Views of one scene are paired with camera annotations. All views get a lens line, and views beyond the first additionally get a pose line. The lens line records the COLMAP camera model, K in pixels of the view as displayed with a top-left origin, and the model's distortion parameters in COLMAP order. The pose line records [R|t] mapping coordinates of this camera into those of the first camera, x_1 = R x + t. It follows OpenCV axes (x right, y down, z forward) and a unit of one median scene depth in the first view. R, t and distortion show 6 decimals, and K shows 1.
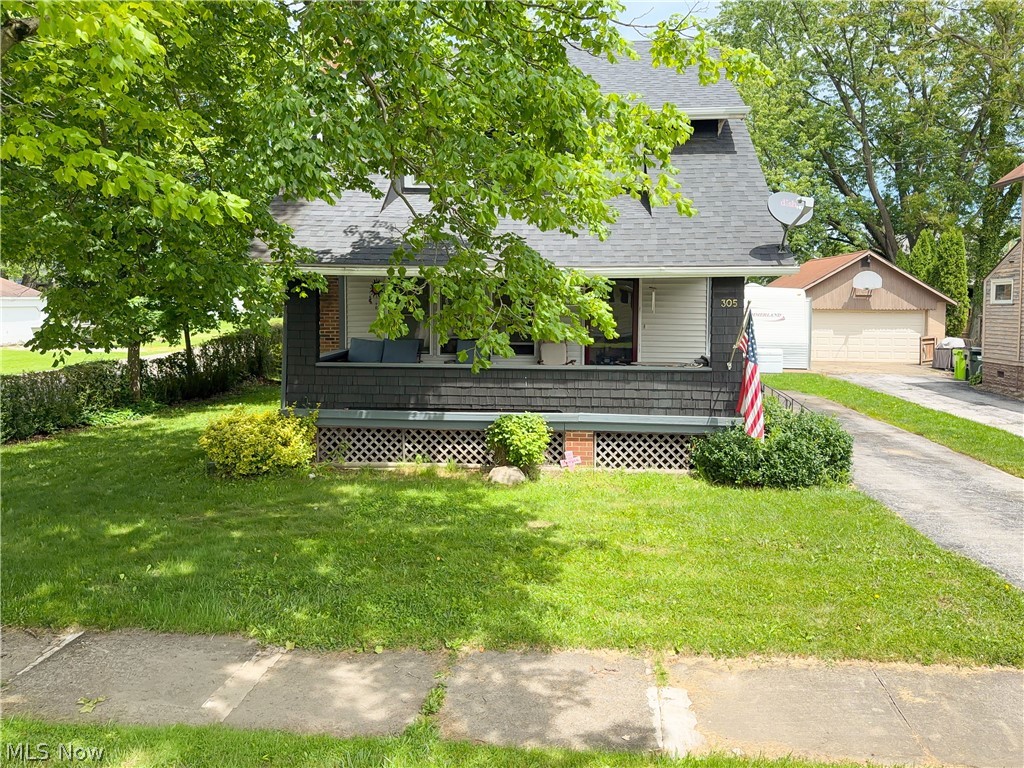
lens RADIAL K [[763.9, 0, 498.9], [0, 763.9, 343.7], [0, 0, 1]] dist [0.003221, -0.002310]
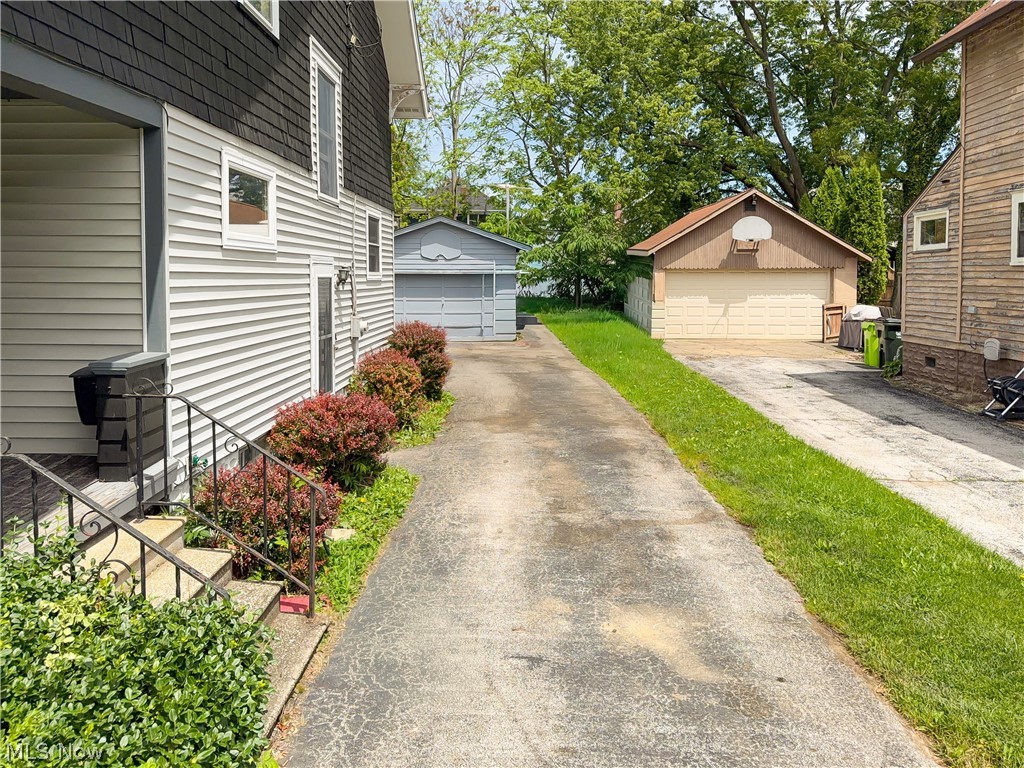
lens RADIAL K [[741.2, 0, 492.6], [0, 741.2, 312.5], [0, 0, 1]] dist [0.079906, -0.089203]
pose [[0.998450, -0.007028, 0.055204, 0.487831], [0.007282, 0.999964, -0.004403, -0.001167], [-0.055171, 0.004798, 0.998465, 0.744017]]
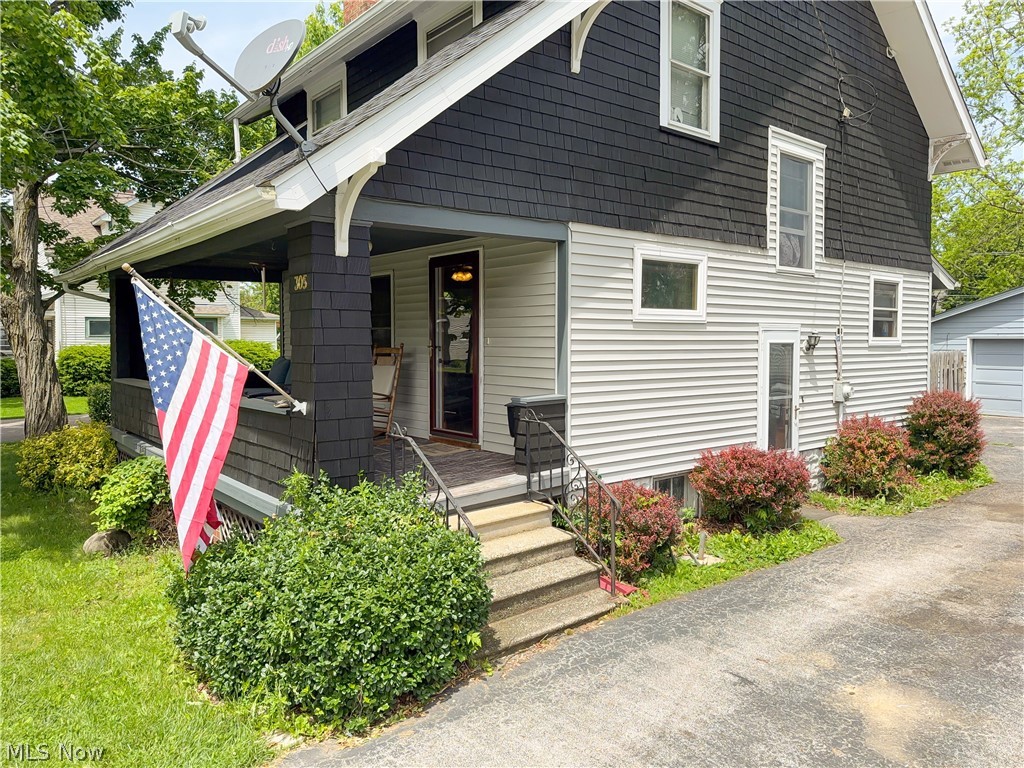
lens RADIAL K [[715.3, 0, 512.0], [0, 715.3, 376.8], [0, 0, 1]] dist [0.034116, -0.046009]
pose [[0.707959, 0.031709, -0.705541, 0.700460], [-0.035603, 0.999324, 0.009187, -0.000741], [0.705355, 0.018616, 0.708609, 0.733350]]
